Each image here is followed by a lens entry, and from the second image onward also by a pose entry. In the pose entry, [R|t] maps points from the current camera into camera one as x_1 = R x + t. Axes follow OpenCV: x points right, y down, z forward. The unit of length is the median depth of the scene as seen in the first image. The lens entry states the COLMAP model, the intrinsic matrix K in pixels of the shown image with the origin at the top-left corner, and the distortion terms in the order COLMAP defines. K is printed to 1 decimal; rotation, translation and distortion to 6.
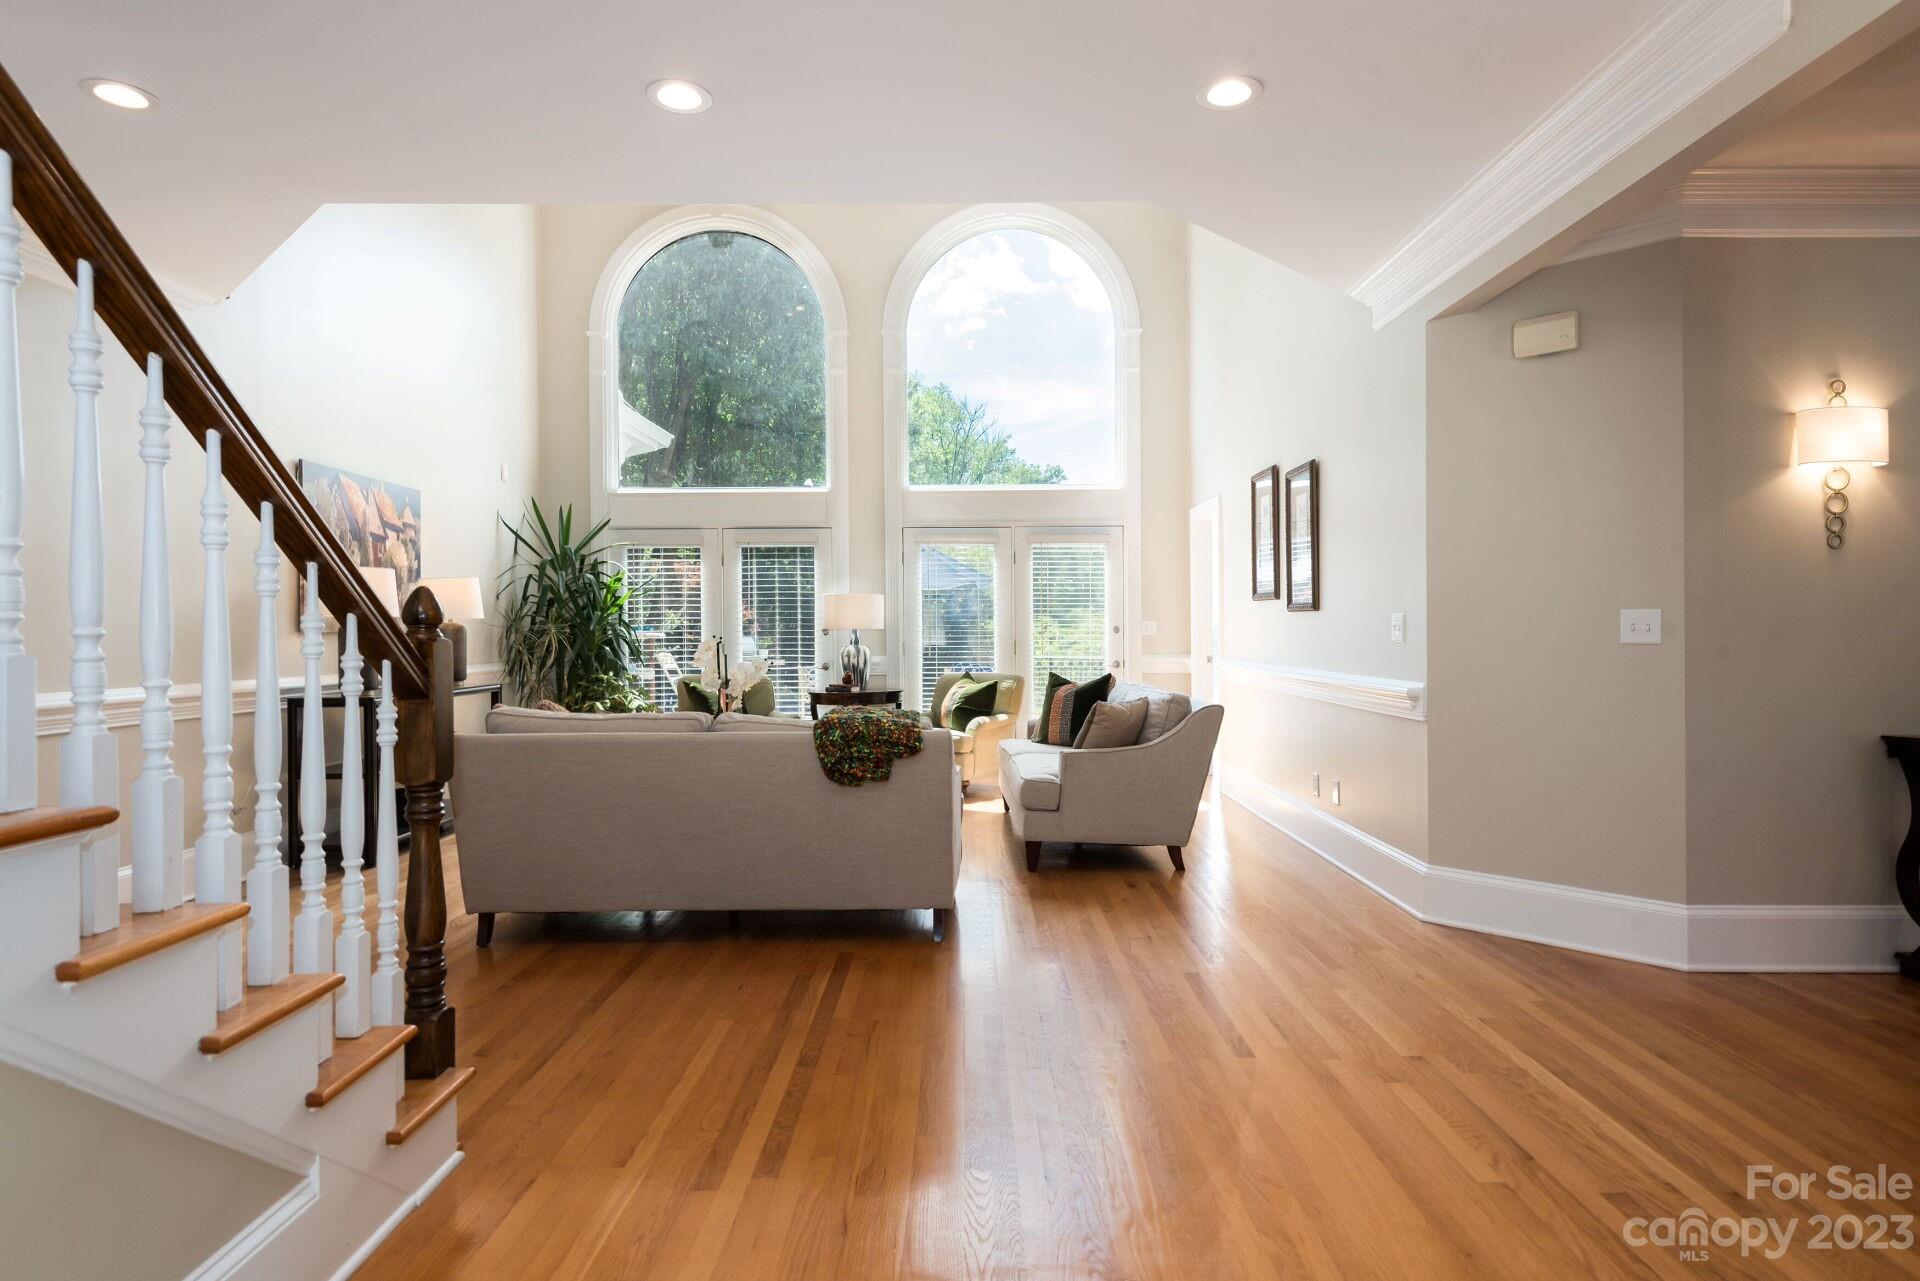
lens RADIAL K [[1094.8, 0, 962.8], [0, 1094.8, 632.2], [0, 0, 1]] dist [0.003314, 0.000572]
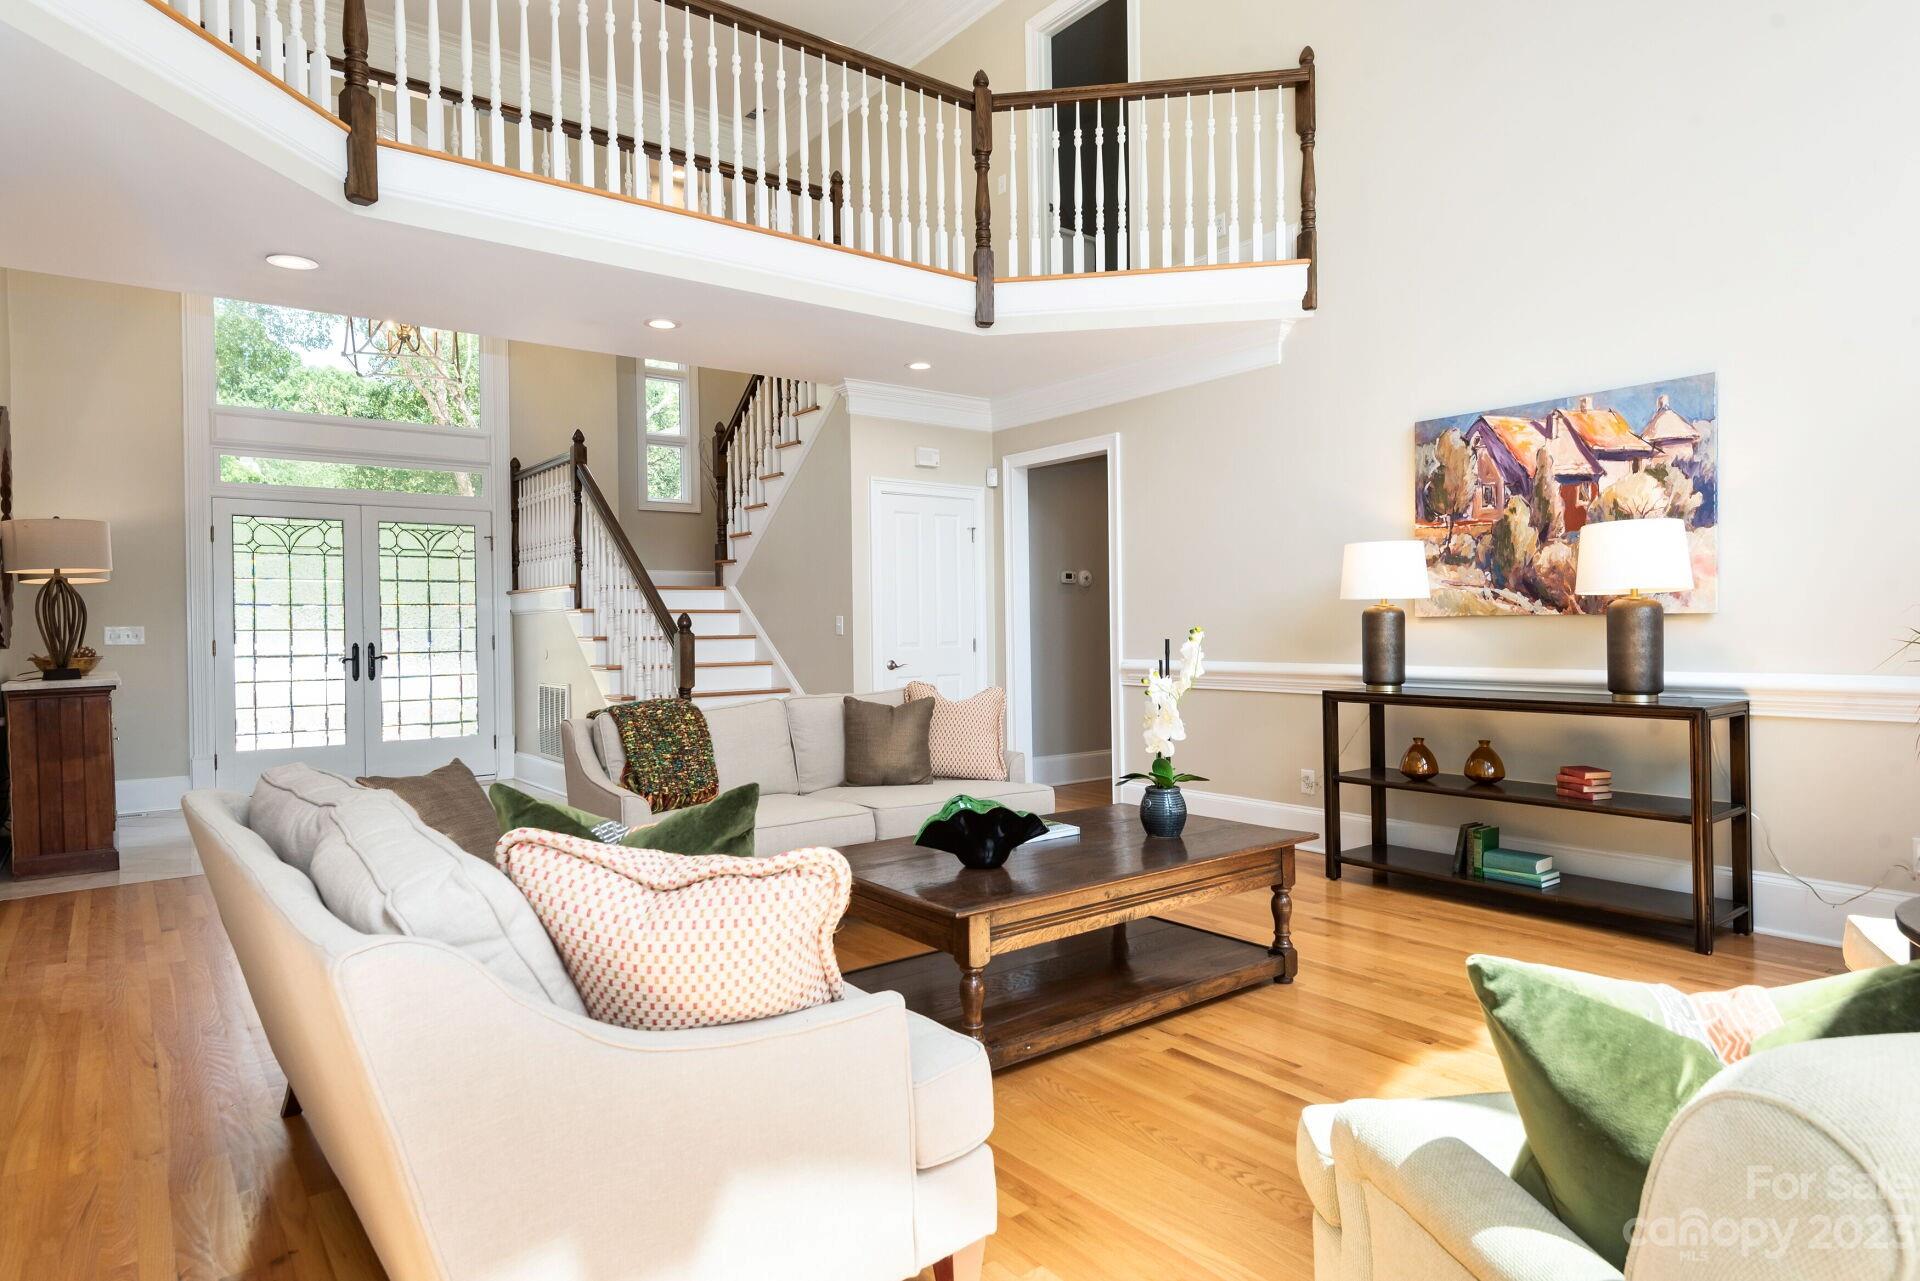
lens RADIAL K [[1094.8, 0, 963.1], [0, 1094.8, 645.9], [0, 0, 1]] dist [0.003314, 0.000572]
pose [[-0.794164, 0.021034, -0.607339, 0.201966], [0.013754, 0.999767, 0.016640, 0.003653], [0.607547, 0.004862, -0.794269, 1.282800]]
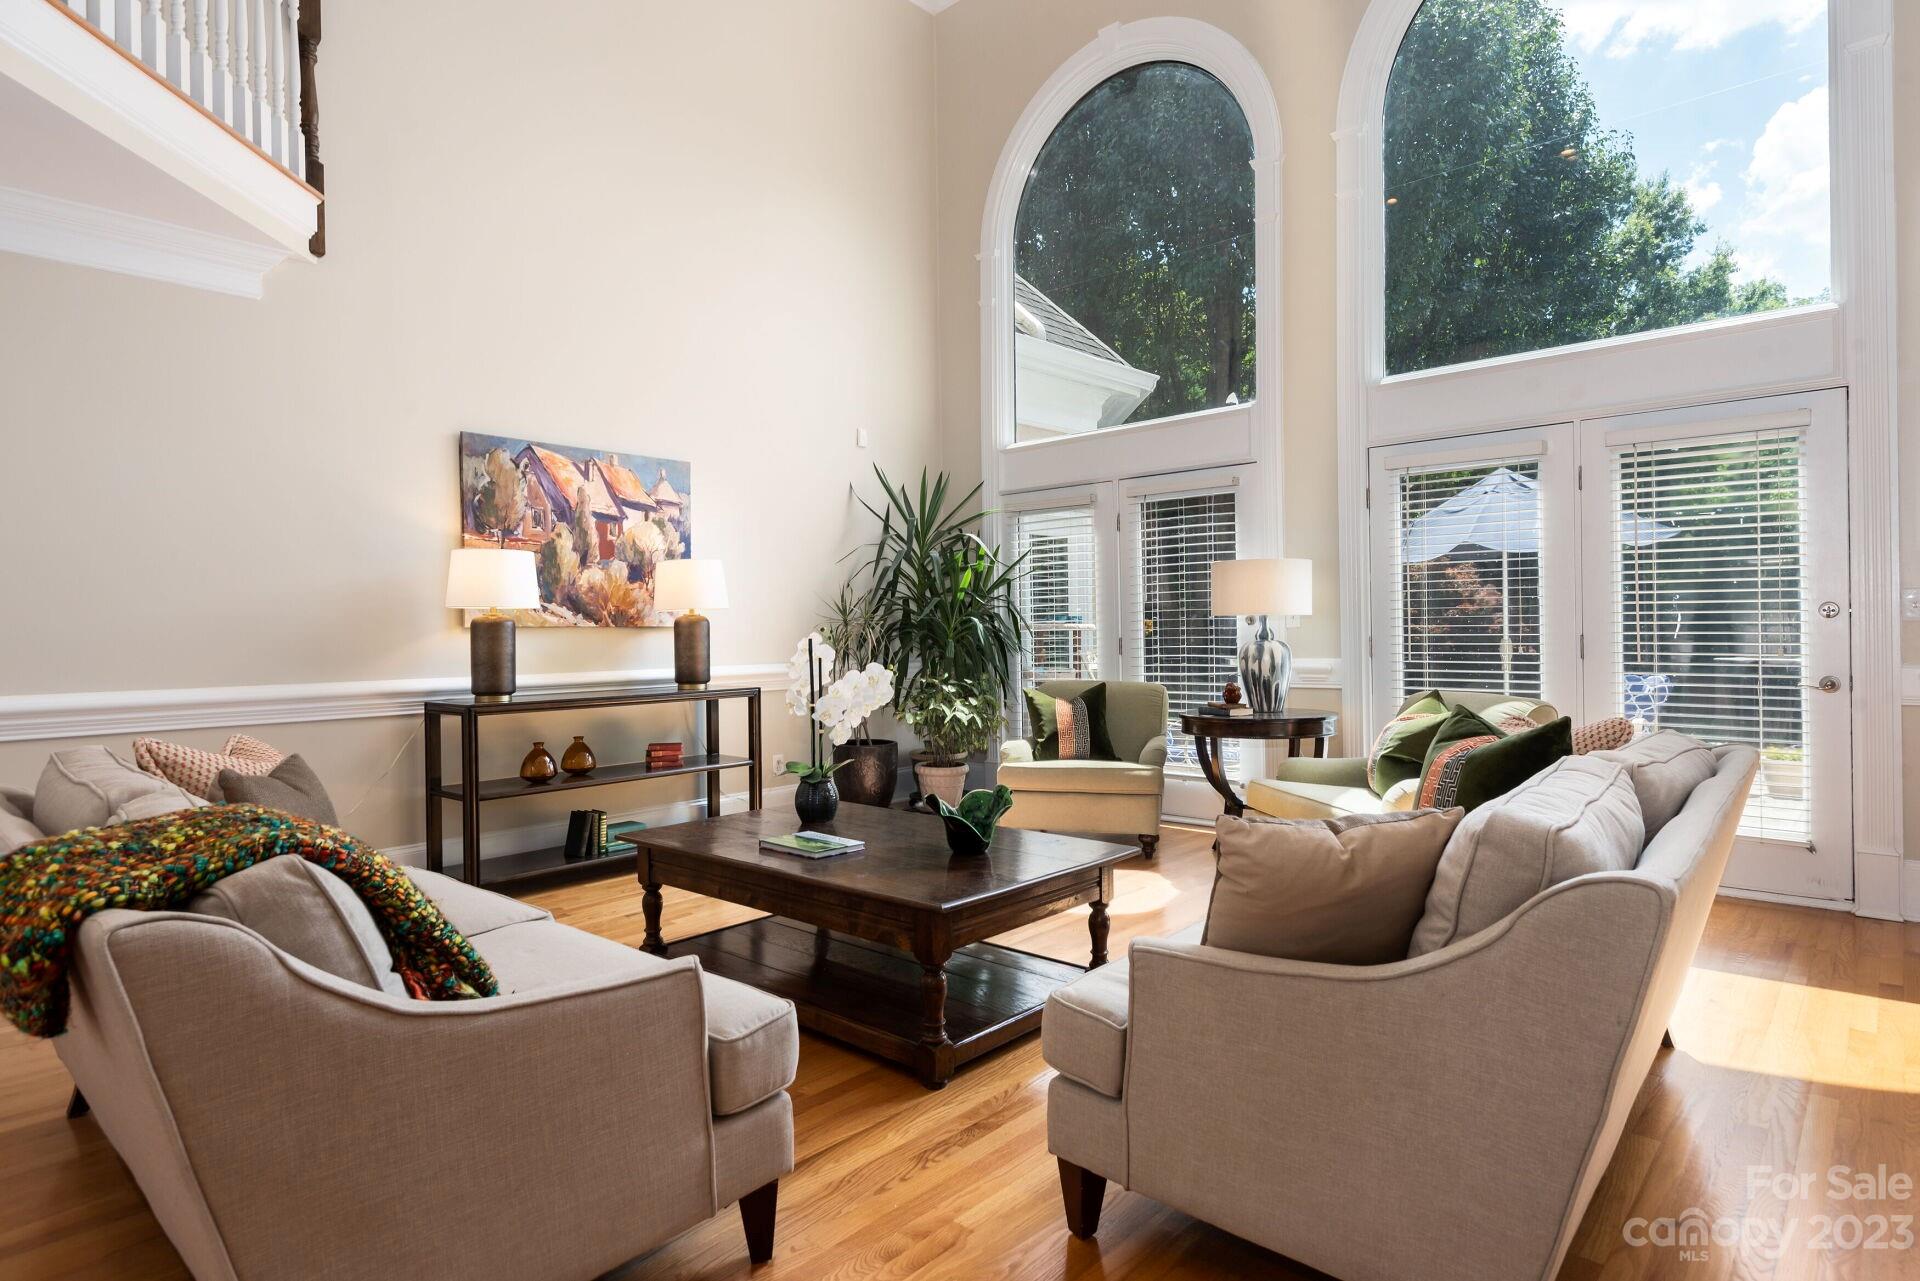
lens RADIAL K [[1033.5, 0, 952.0], [0, 1033.5, 639.8], [0, 0, 1]] dist [0.017773, -0.000003]
pose [[0.741270, 0.003180, -0.671199, 0.219501], [0.008506, 0.999864, 0.014130, 0.001882], [0.671153, -0.016184, 0.741142, 0.554114]]
